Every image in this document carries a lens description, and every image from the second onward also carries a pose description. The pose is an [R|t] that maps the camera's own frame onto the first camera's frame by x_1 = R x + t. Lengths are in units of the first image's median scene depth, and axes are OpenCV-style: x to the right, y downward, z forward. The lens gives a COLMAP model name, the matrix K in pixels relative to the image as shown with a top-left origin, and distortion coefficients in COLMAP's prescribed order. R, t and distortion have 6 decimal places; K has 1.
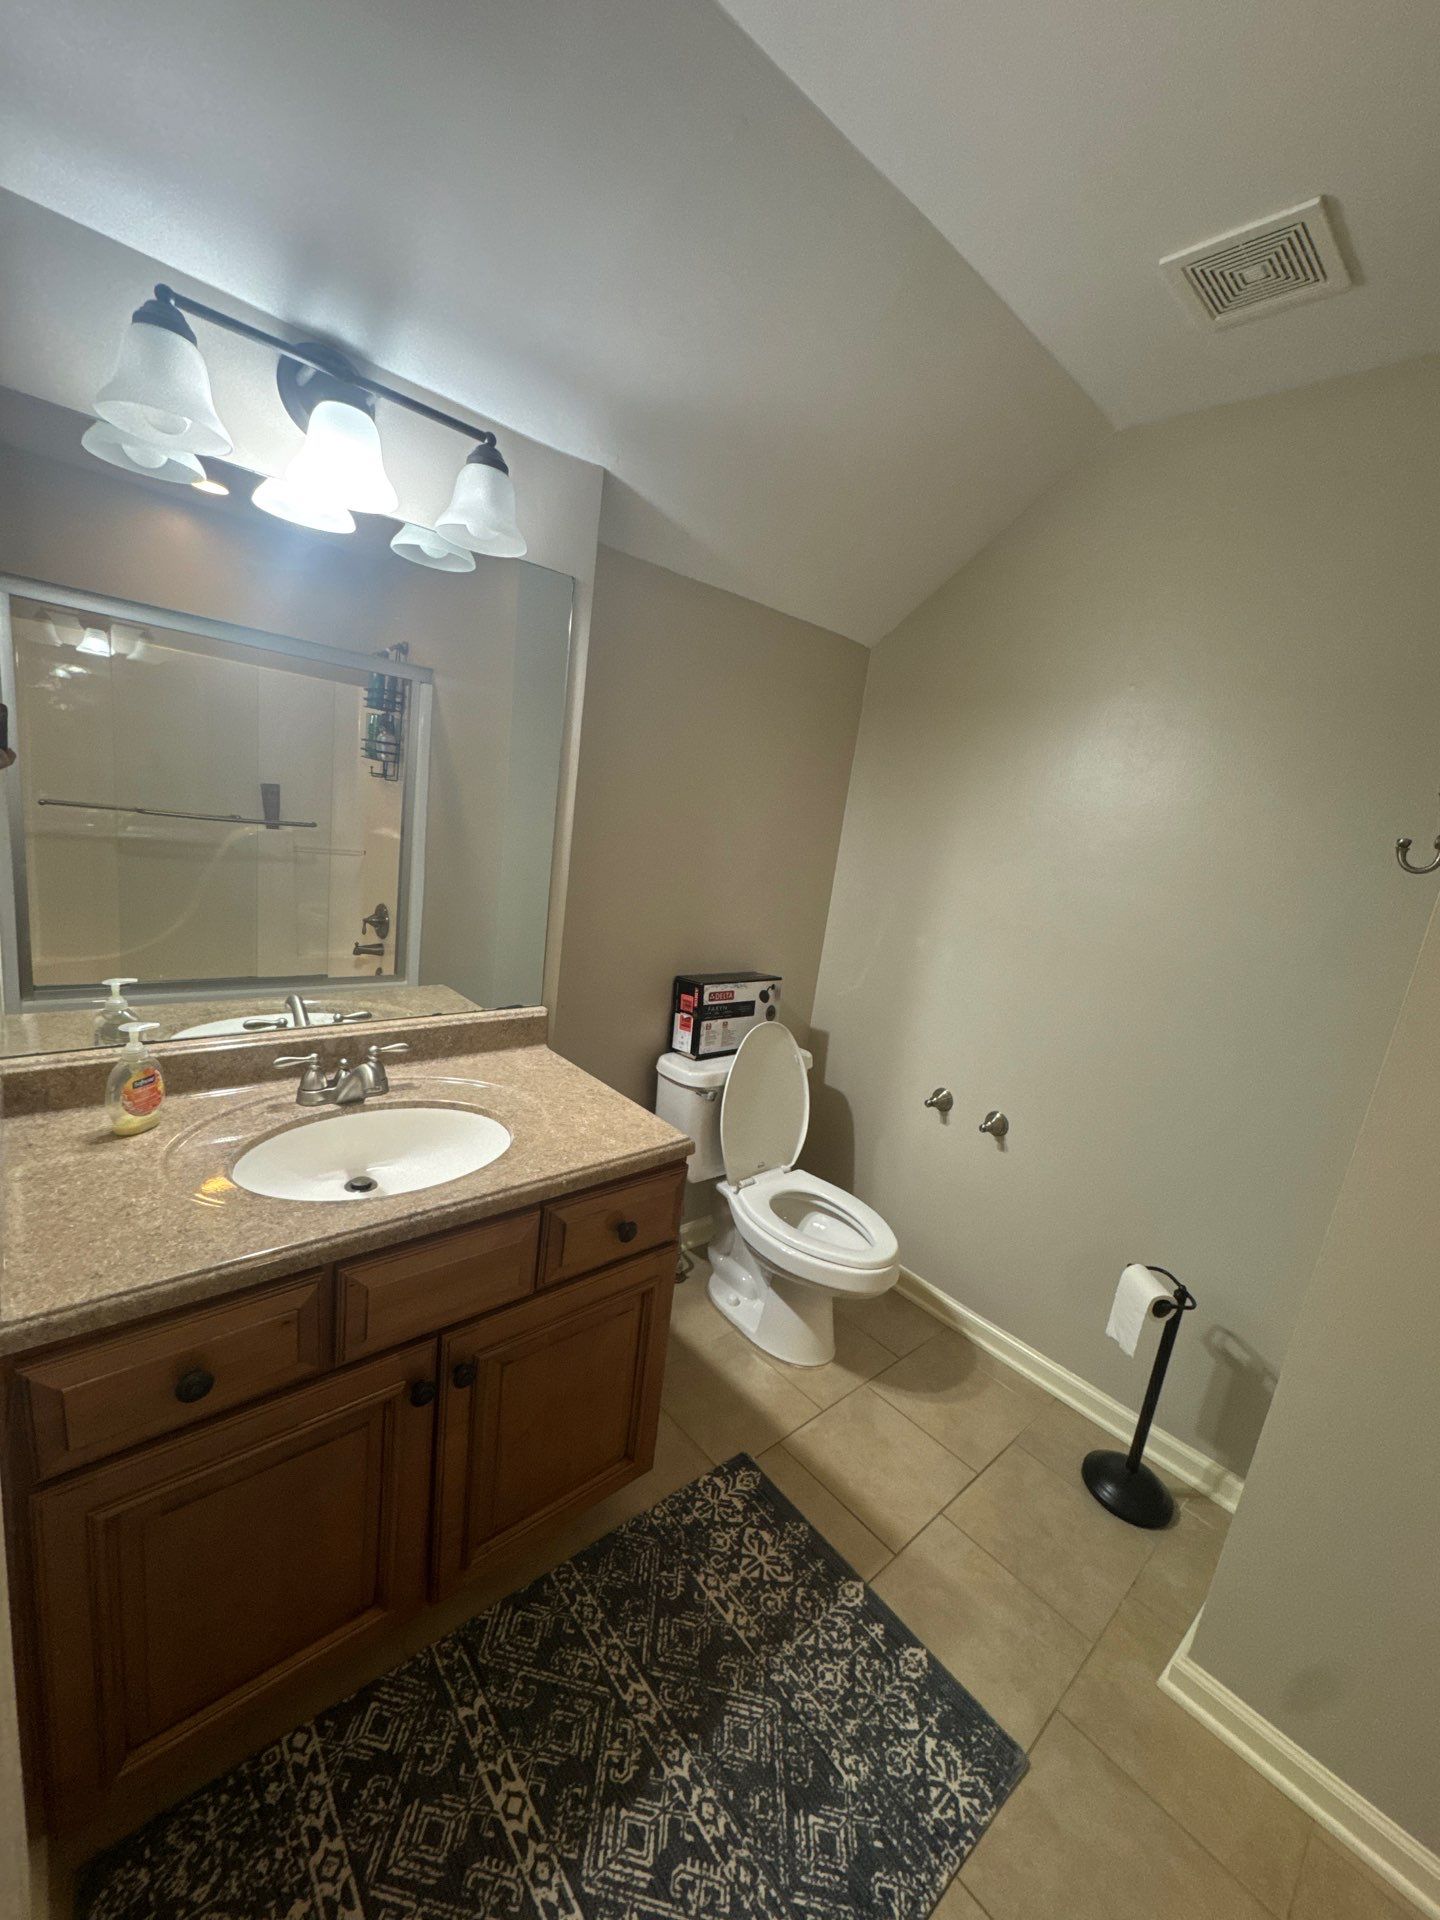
lens RADIAL K [[759.3, 0, 720.0], [0, 759.3, 960.0], [0, 0, 1]] dist [-0.009283, 0.000593]
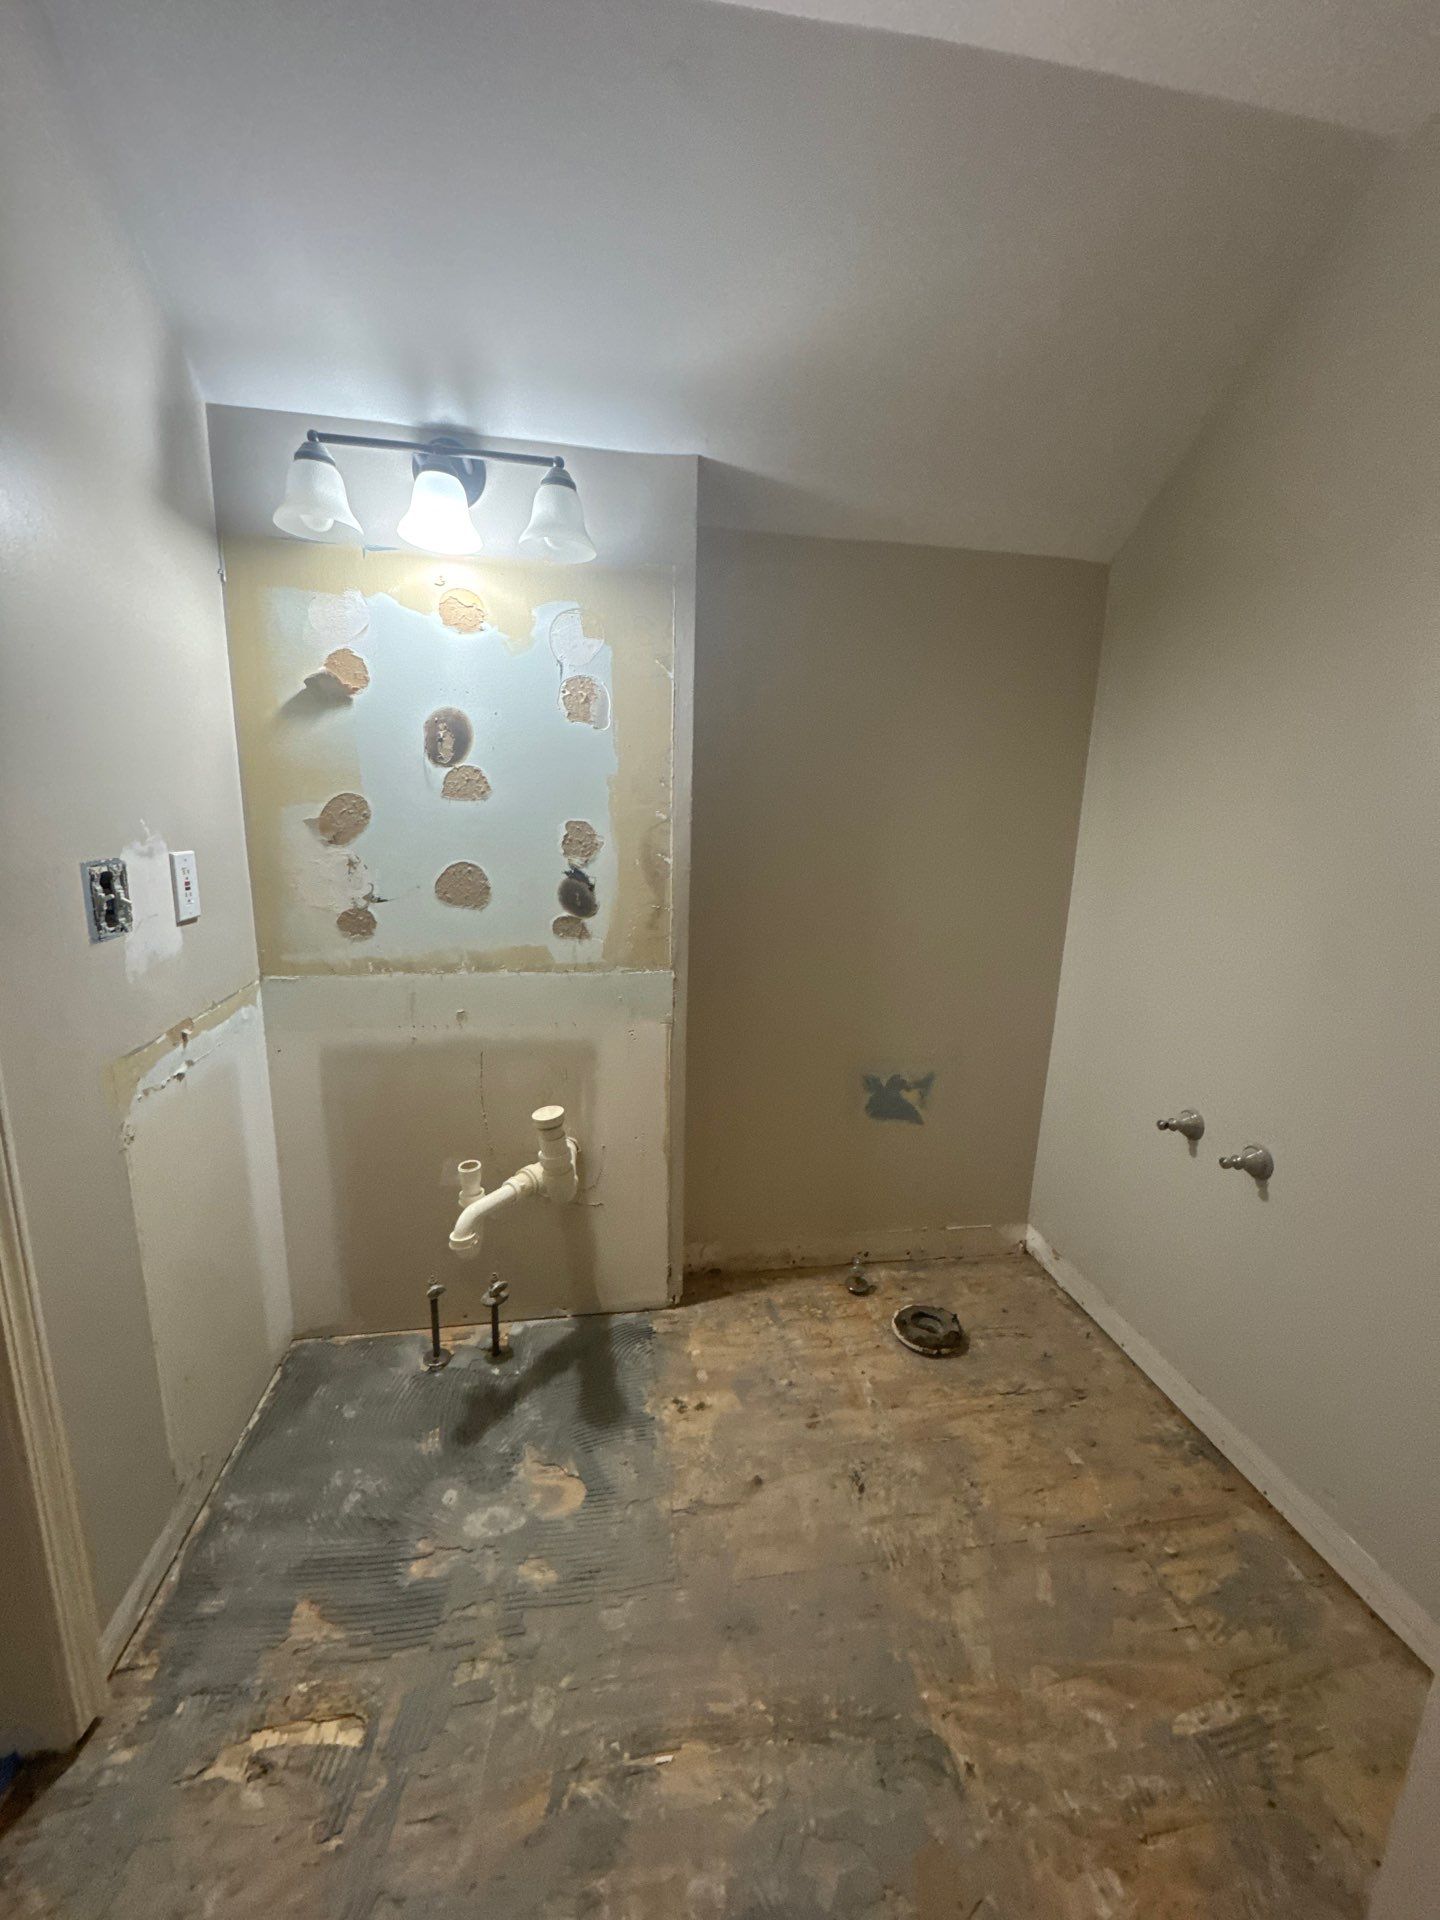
lens RADIAL K [[766.1, 0, 720.0], [0, 766.1, 960.0], [0, 0, 1]] dist [-0.002874, -0.000117]
pose [[0.840975, 0.007026, -0.541029, 0.540689], [-0.030036, 0.998980, -0.033716, 0.106677], [0.540240, 0.044605, 0.840328, 0.177426]]
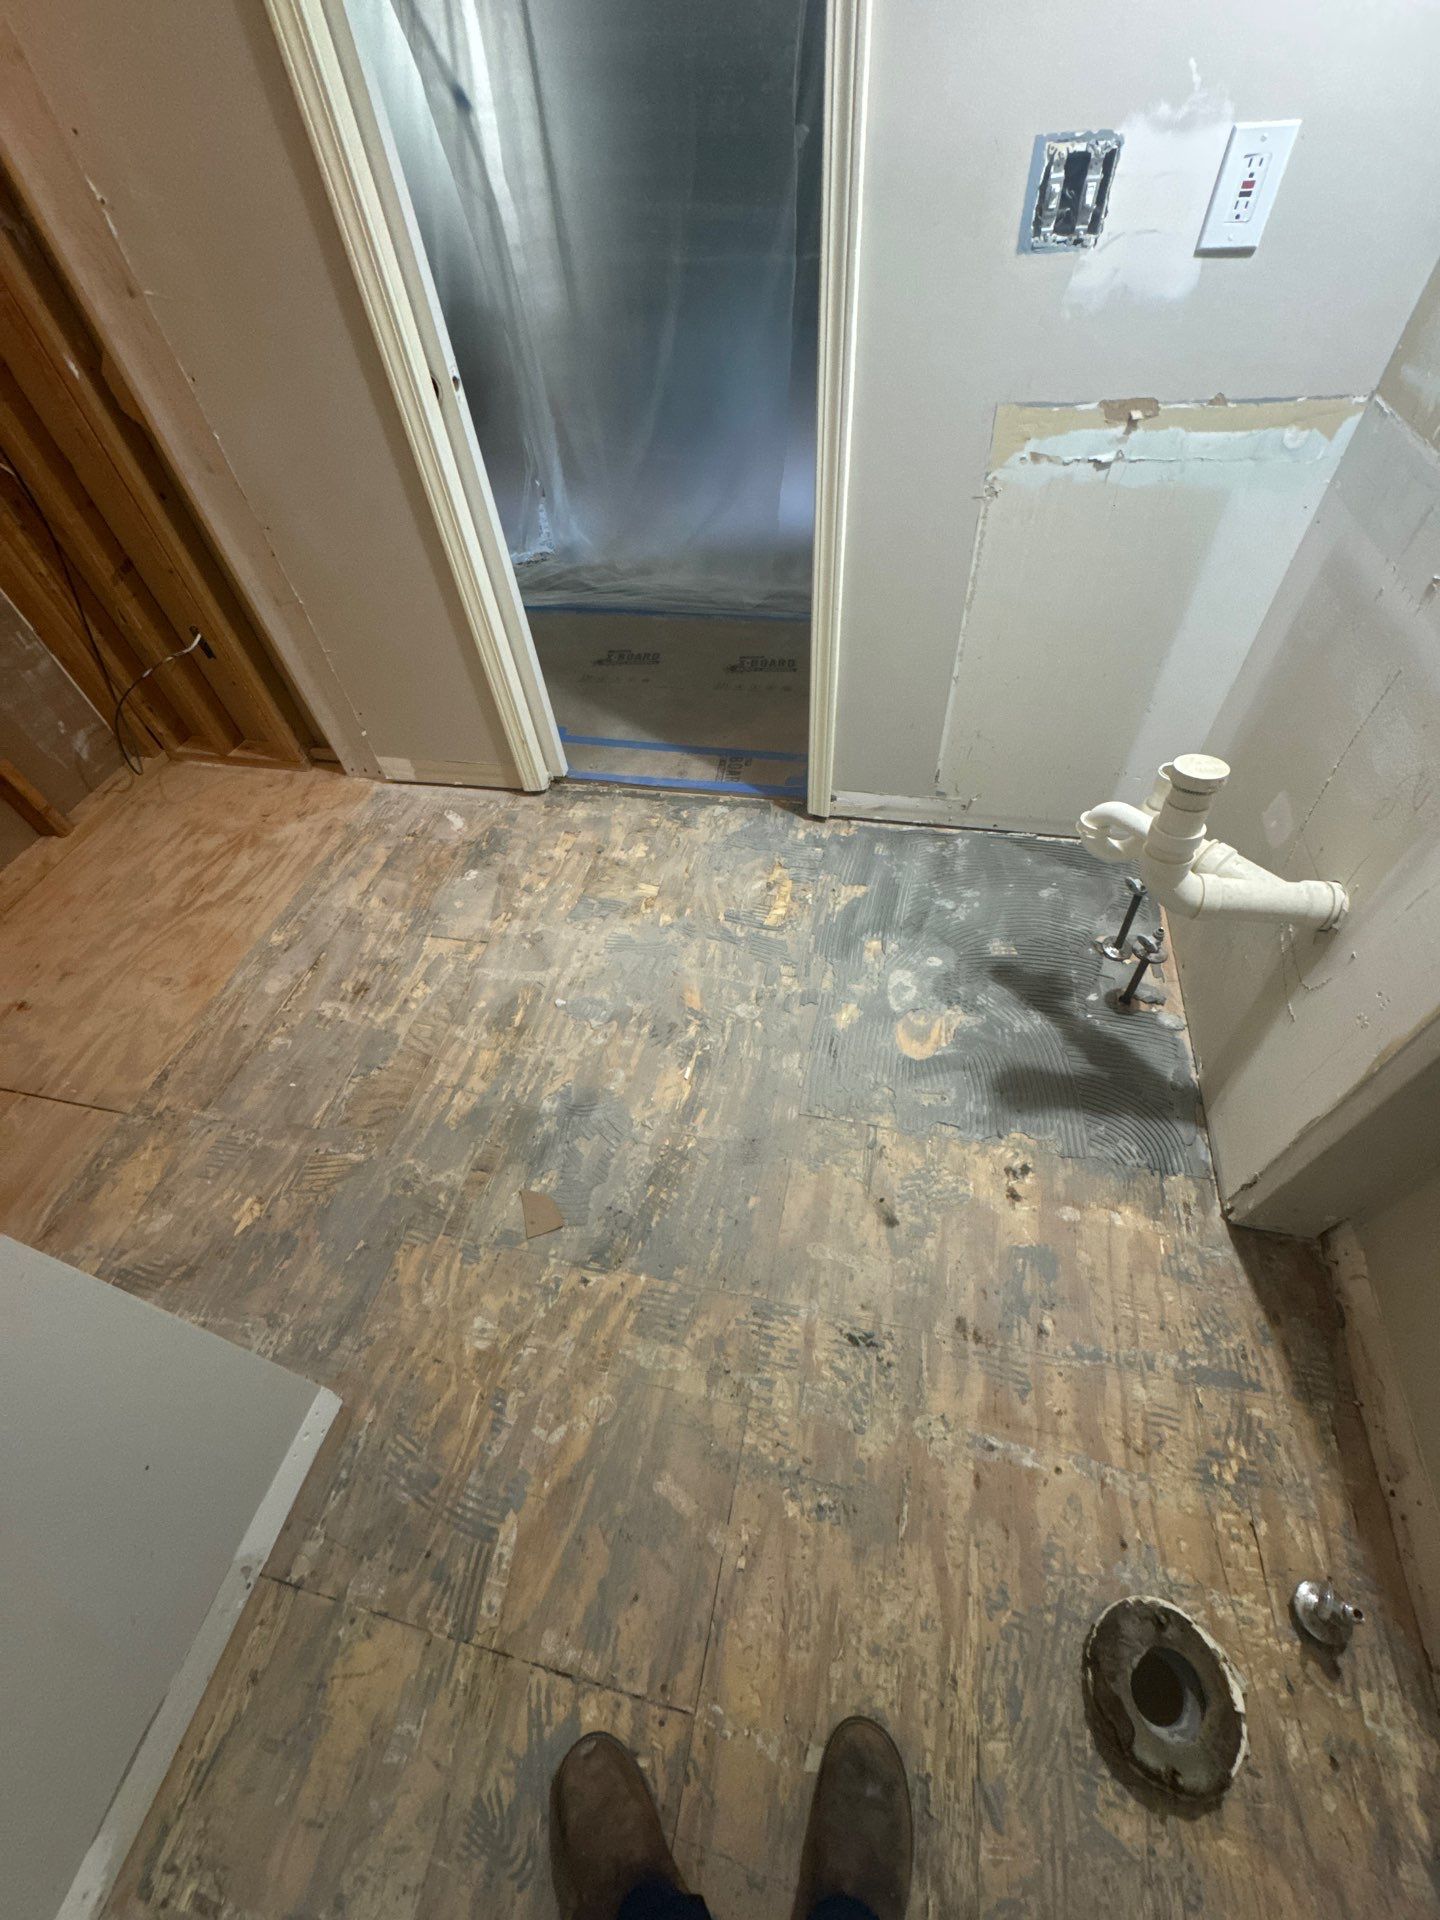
lens RADIAL K [[766.1, 0, 720.0], [0, 766.1, 960.0], [0, 0, 1]] dist [-0.002874, -0.000117]
pose [[-0.814012, 0.399184, -0.421943, 0.435347], [-0.150167, 0.557101, 0.816755, -0.130848], [0.561101, 0.728211, -0.393542, 1.264036]]
